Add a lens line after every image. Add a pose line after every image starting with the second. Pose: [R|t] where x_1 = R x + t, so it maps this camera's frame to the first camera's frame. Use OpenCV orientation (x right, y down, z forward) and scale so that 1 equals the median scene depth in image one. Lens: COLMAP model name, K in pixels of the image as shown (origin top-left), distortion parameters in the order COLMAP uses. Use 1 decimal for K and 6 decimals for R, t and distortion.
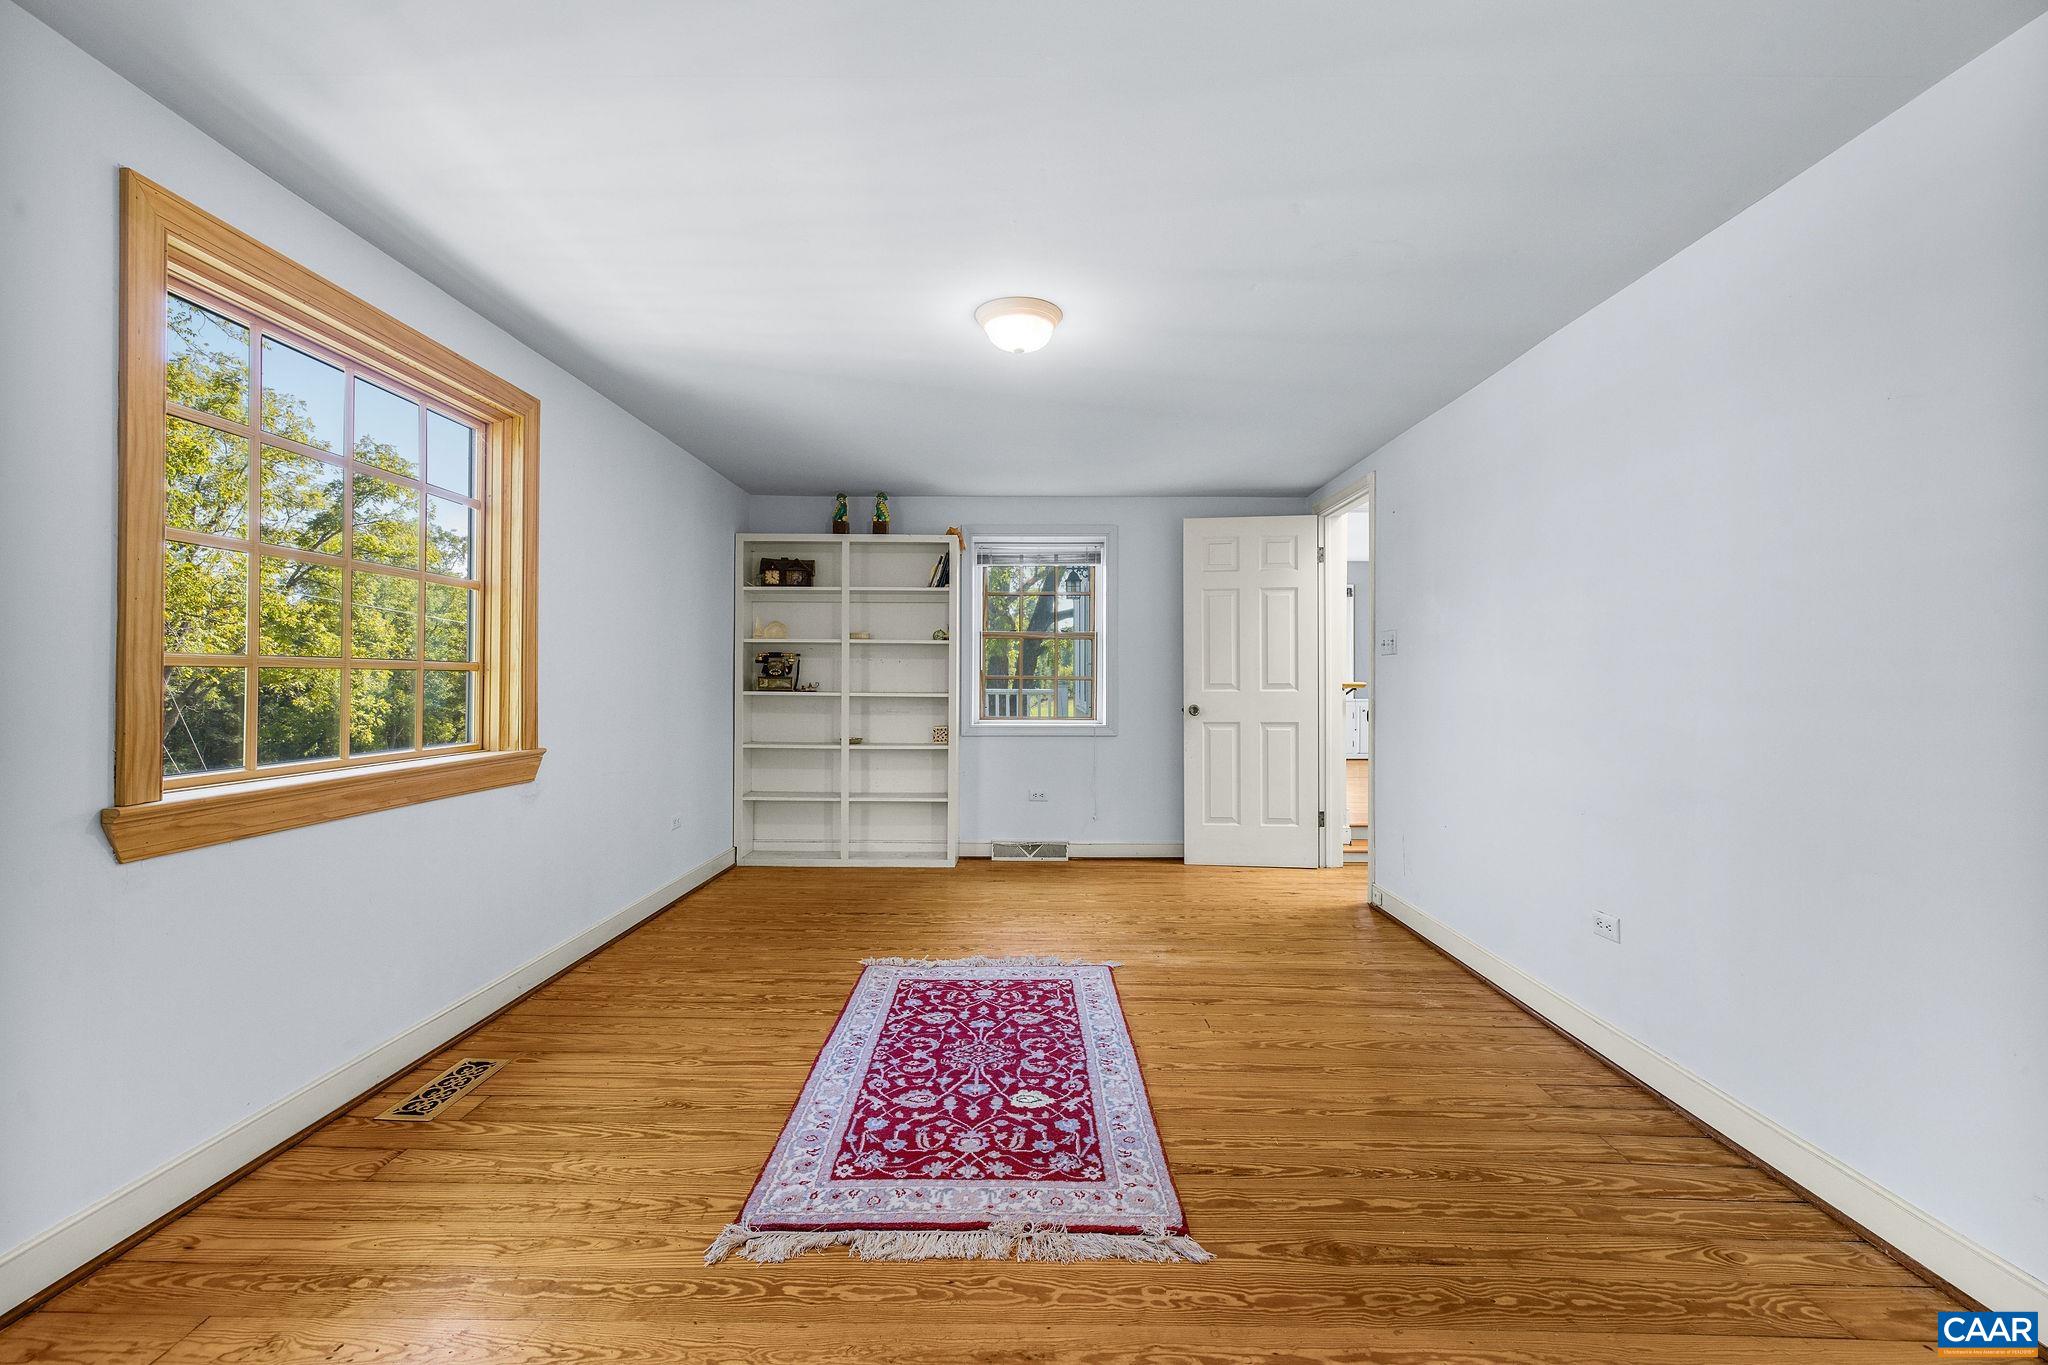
lens RADIAL K [[861.1, 0, 1022.1], [0, 861.1, 679.5], [0, 0, 1]] dist [0.000523, -0.000348]
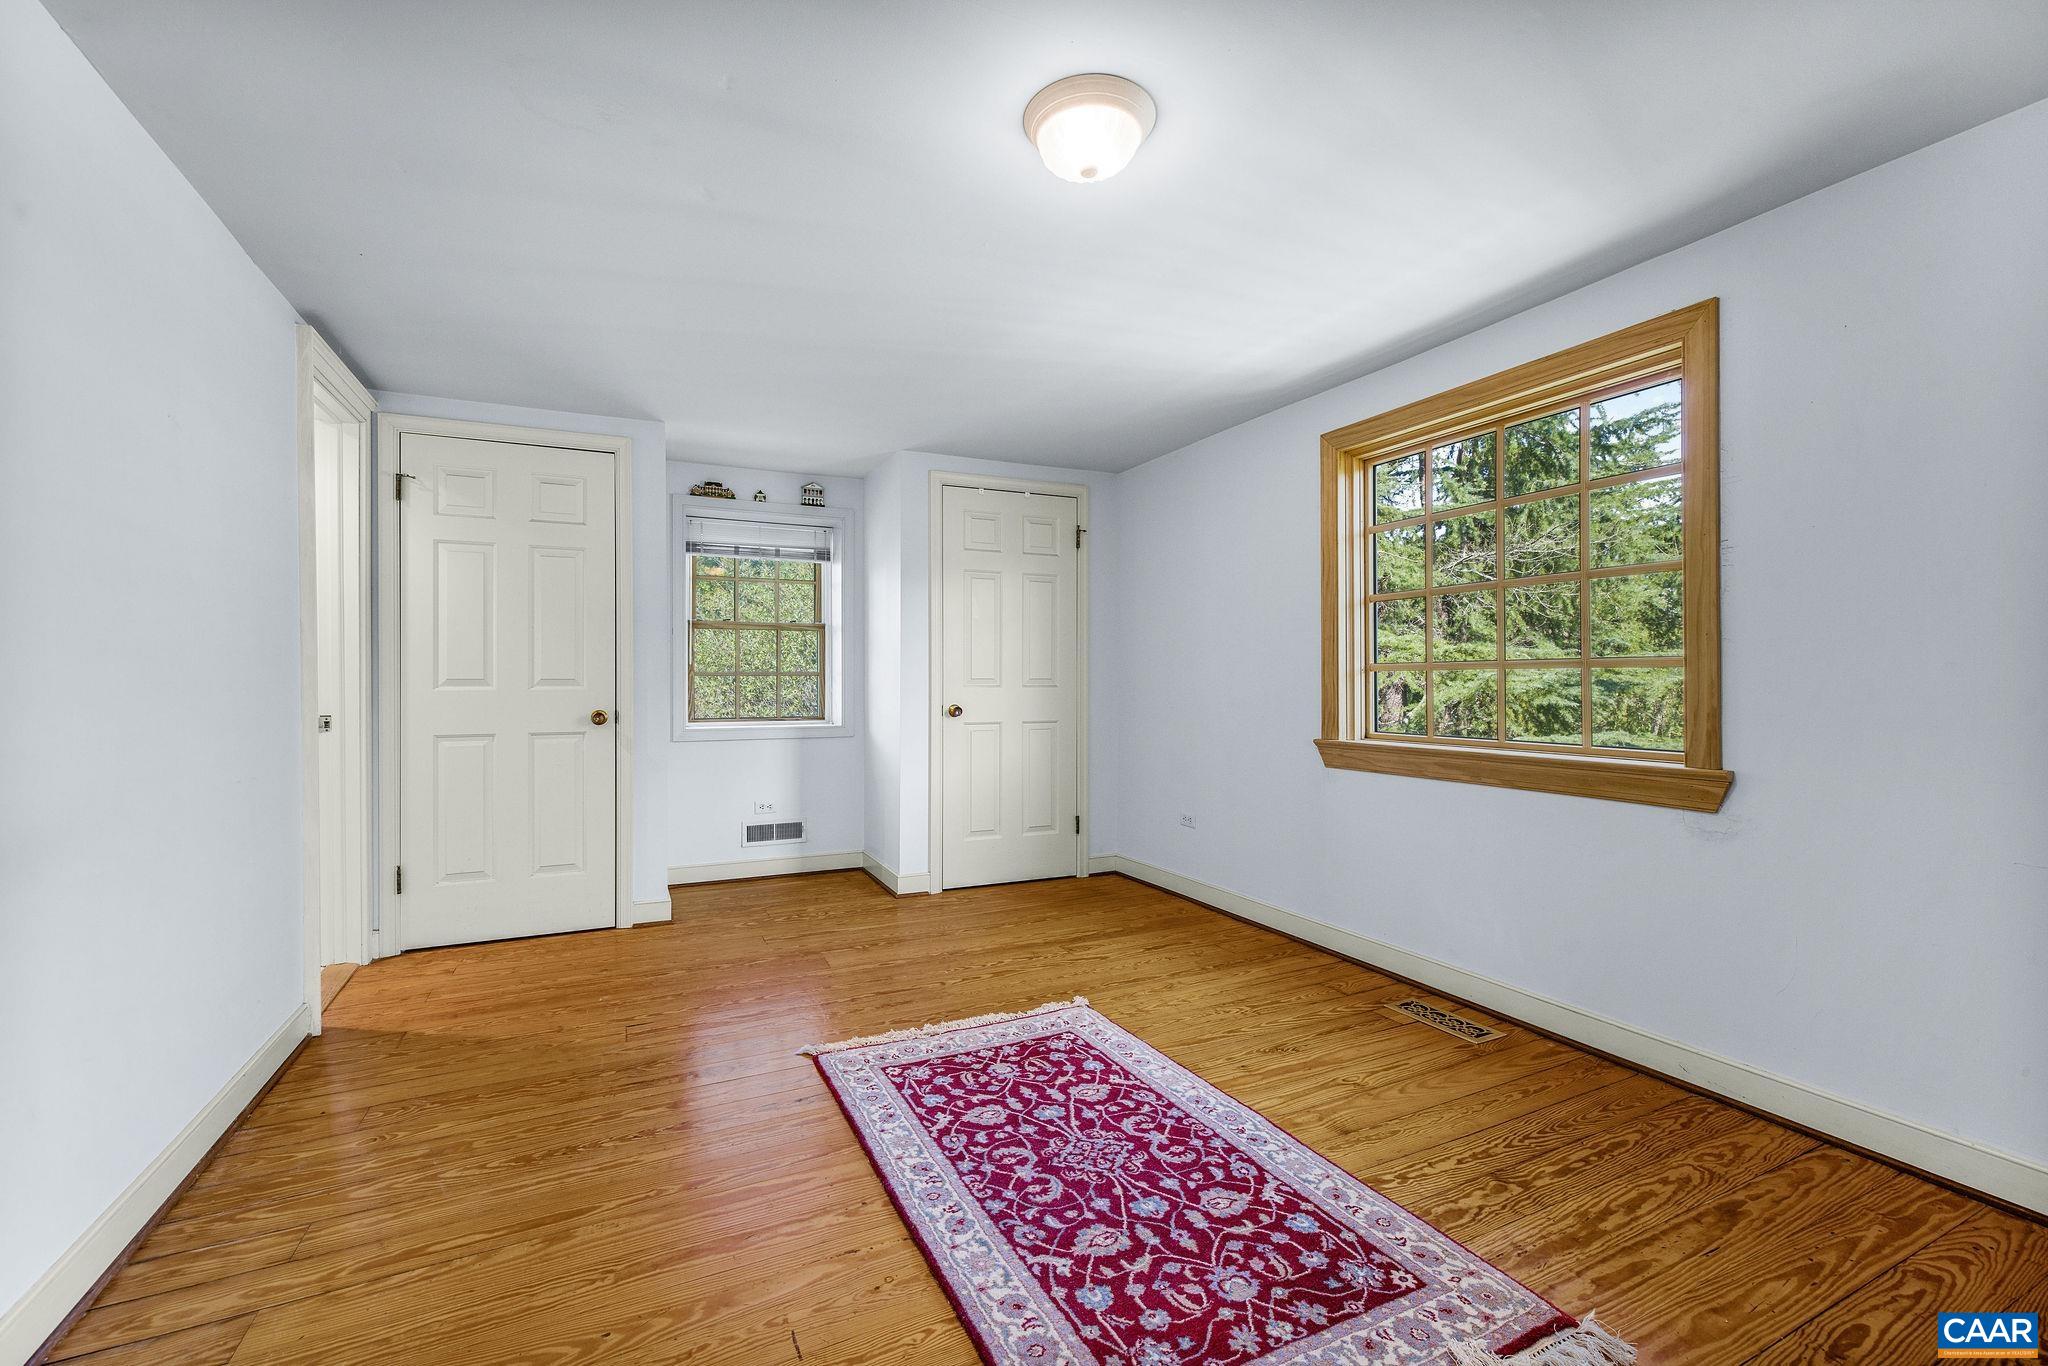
lens RADIAL K [[861.1, 0, 1023.7], [0, 861.1, 684.0], [0, 0, 1]] dist [0.000523, -0.000348]
pose [[-0.896151, -0.001179, -0.443748, 0.379599], [-0.001925, 0.999997, 0.001229, 0.007967], [0.443746, 0.001955, -0.896151, 1.790451]]
